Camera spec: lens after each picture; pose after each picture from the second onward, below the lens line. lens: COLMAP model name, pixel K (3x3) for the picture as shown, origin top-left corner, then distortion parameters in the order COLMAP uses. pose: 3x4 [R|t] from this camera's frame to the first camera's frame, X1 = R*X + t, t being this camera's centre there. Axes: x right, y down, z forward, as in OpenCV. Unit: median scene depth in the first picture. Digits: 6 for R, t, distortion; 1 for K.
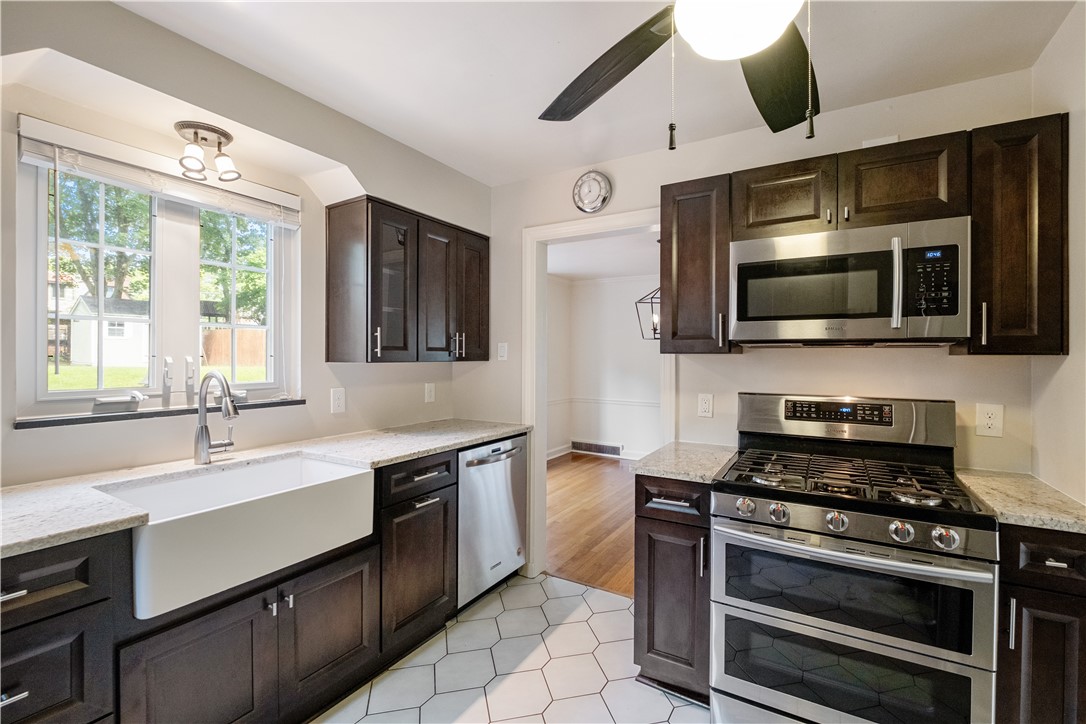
lens RADIAL K [[474.6, 0, 547.7], [0, 474.6, 357.1], [0, 0, 1]] dist [-0.007795, -0.000986]
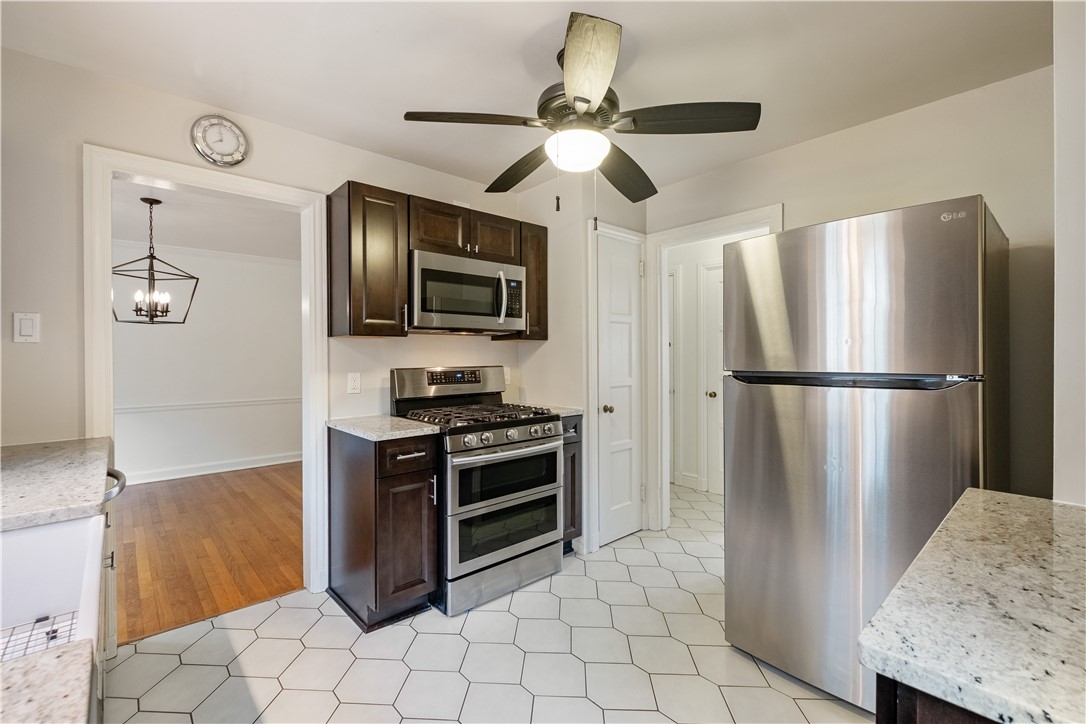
lens RADIAL K [[478.6, 0, 542.6], [0, 478.6, 356.3], [0, 0, 1]] dist [0.000877, -0.000015]
pose [[0.291665, -0.010686, 0.956461, -0.786514], [0.006654, 0.999936, 0.009142, 0.038625], [-0.956497, 0.003698, 0.291717, 0.300260]]
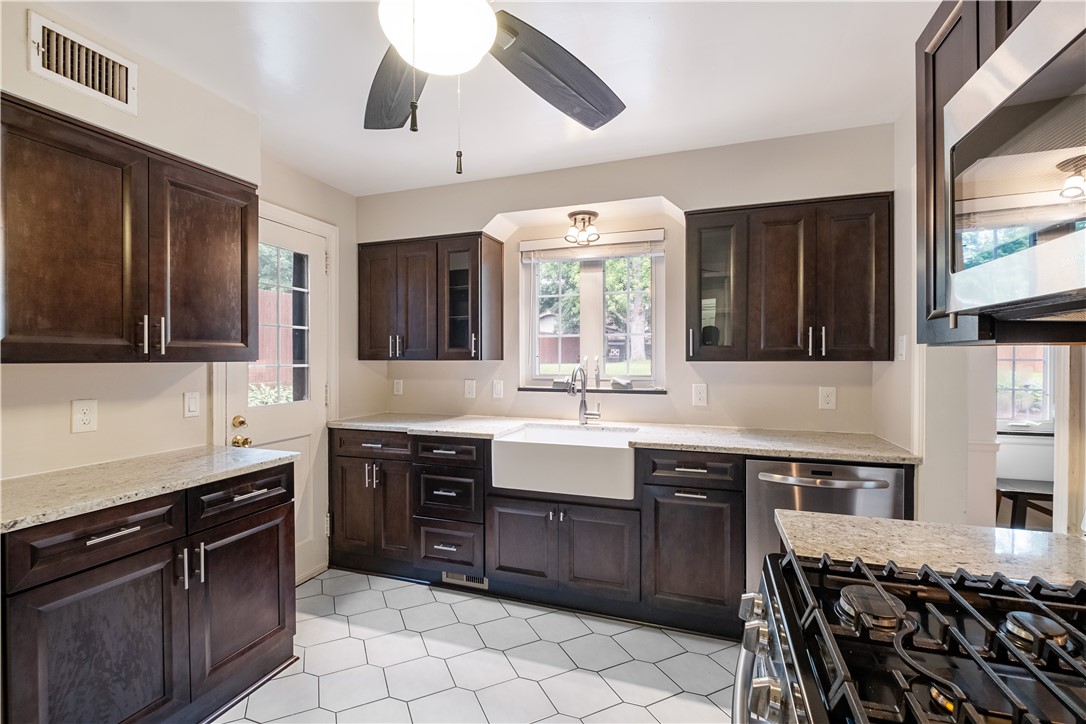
lens RADIAL K [[474.6, 0, 547.8], [0, 474.6, 361.3], [0, 0, 1]] dist [-0.007795, -0.000986]
pose [[0.205683, 0.003022, -0.978614, 0.796559], [0.000443, 0.999995, 0.003181, 0.010256], [0.978619, -0.001088, 0.205681, 0.545860]]
